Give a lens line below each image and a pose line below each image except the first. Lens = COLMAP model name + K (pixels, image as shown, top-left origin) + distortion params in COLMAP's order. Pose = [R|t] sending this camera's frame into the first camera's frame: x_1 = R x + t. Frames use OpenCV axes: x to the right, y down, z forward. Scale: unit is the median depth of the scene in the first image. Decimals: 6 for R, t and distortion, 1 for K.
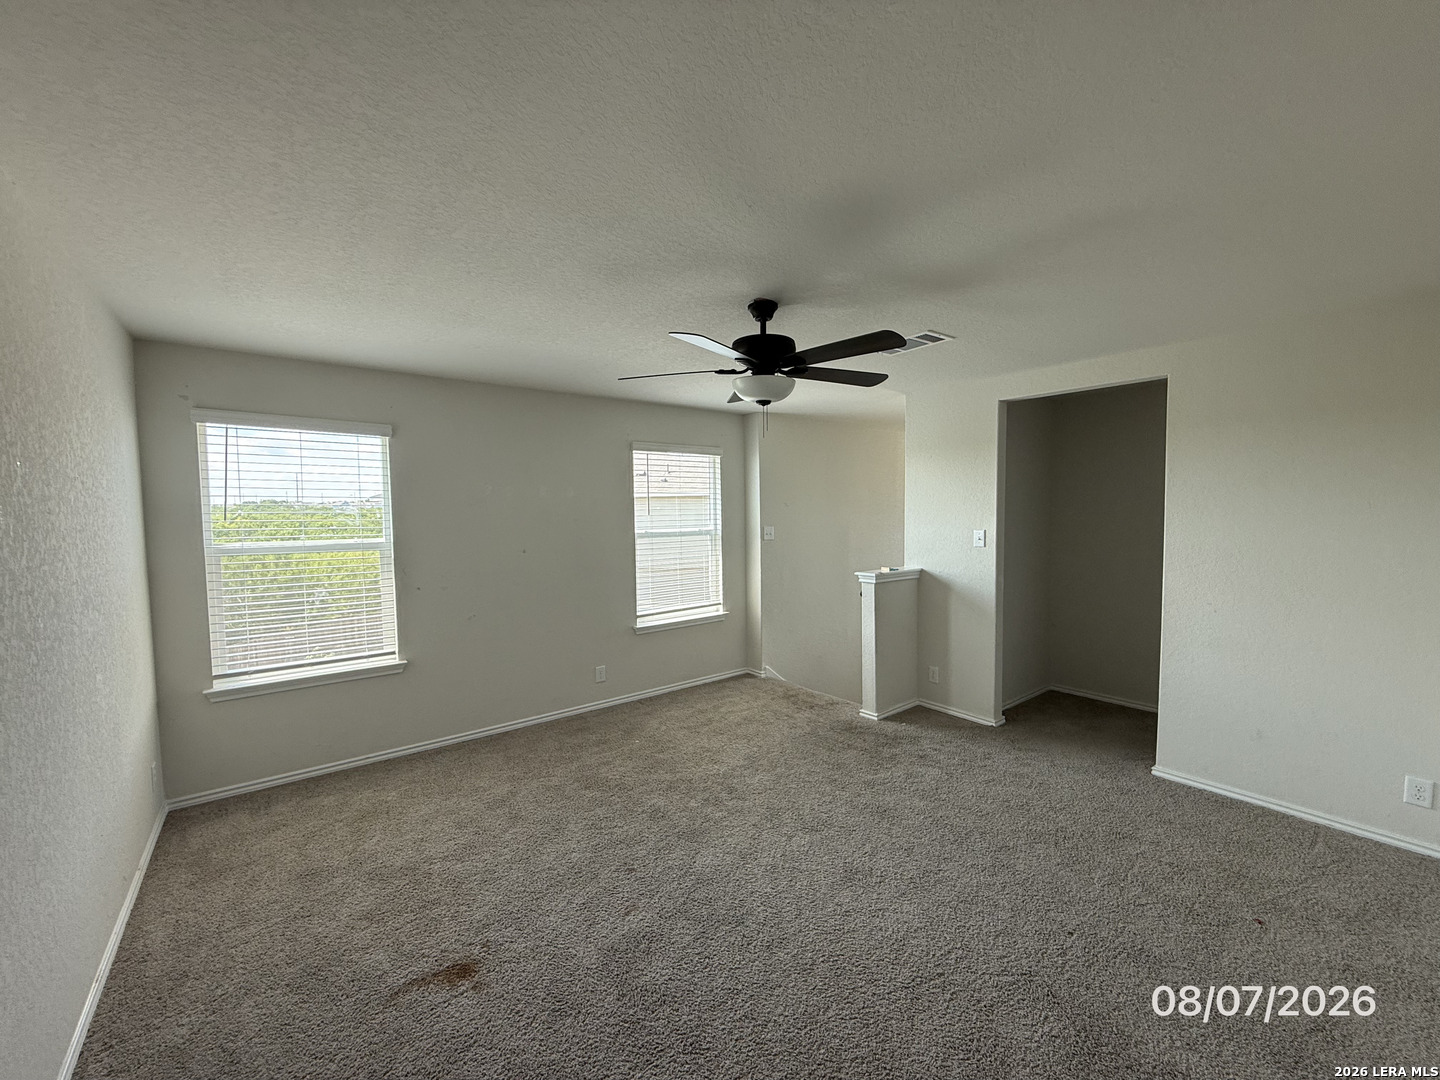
lens RADIAL K [[571.7, 0, 717.6], [0, 571.7, 538.0], [0, 0, 1]] dist [0.000211, 0.000034]
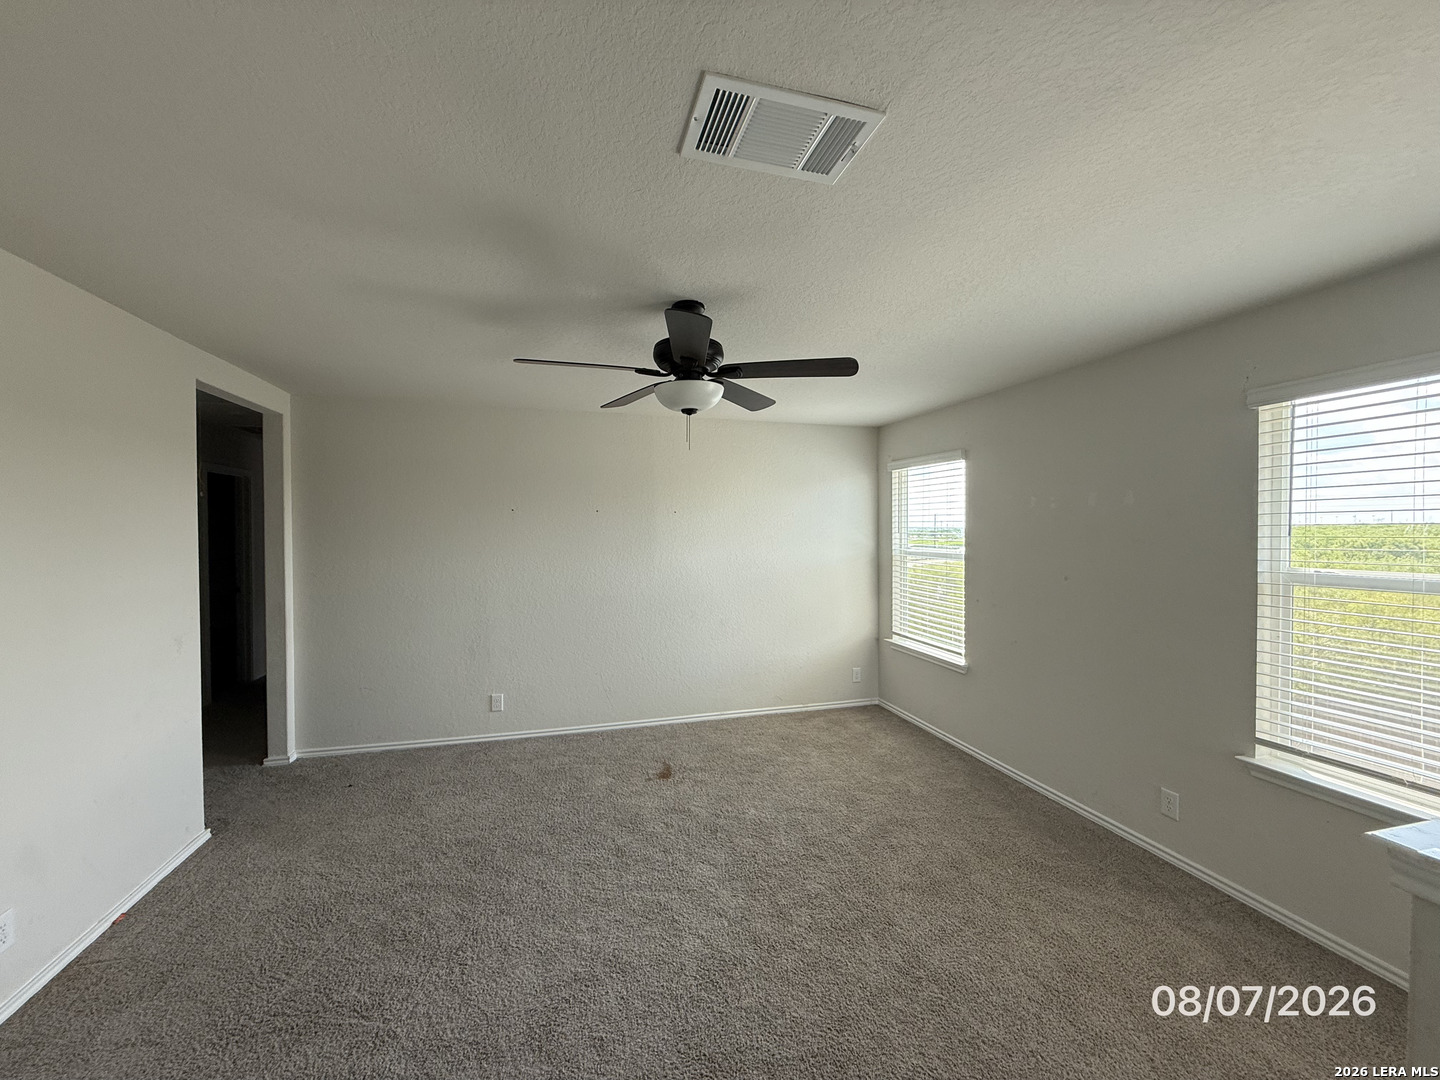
lens RADIAL K [[571.7, 0, 717.6], [0, 571.7, 538.0], [0, 0, 1]] dist [0.000211, 0.000034]
pose [[-0.371750, 0.021764, -0.928078, 0.649914], [-0.043301, 0.998231, 0.040753, -0.049685], [0.927323, 0.055336, -0.370150, 0.986372]]
